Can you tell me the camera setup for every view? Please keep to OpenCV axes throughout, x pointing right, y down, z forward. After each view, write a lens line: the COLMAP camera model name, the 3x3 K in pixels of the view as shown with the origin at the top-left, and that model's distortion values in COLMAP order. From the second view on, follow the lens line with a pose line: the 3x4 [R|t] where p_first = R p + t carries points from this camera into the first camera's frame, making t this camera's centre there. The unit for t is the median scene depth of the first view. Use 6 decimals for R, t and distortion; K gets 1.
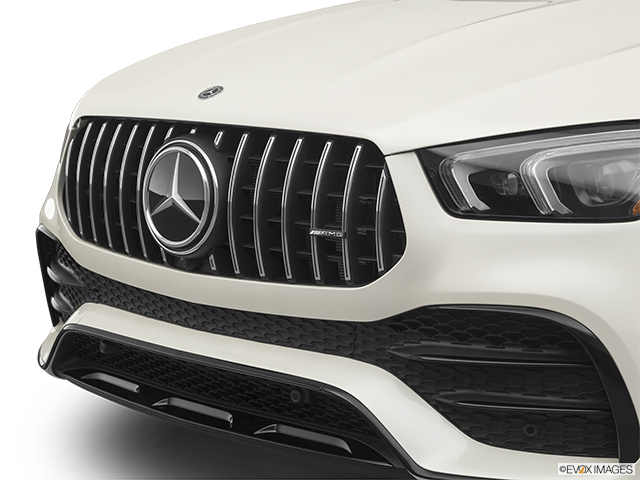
lens RADIAL K [[1401.2, 0, 319.8], [0, 1401.2, 235.7], [0, 0, 1]] dist [-0.051332, 0.000000]
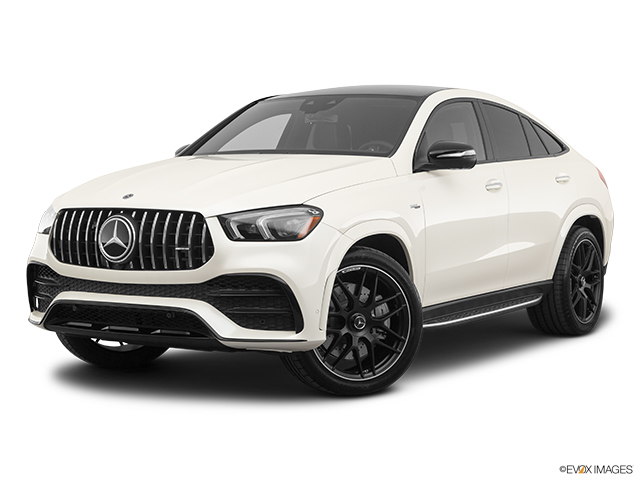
lens RADIAL K [[1060.3, 0, 323.5], [0, 1060.3, 239.8], [0, 0, 1]] dist [0.028703, 0.000000]
pose [[0.972146, -0.008745, 0.234214, -0.199328], [0.030804, 0.995403, -0.090689, 0.166800], [-0.232344, 0.095378, 0.967946, -0.951335]]
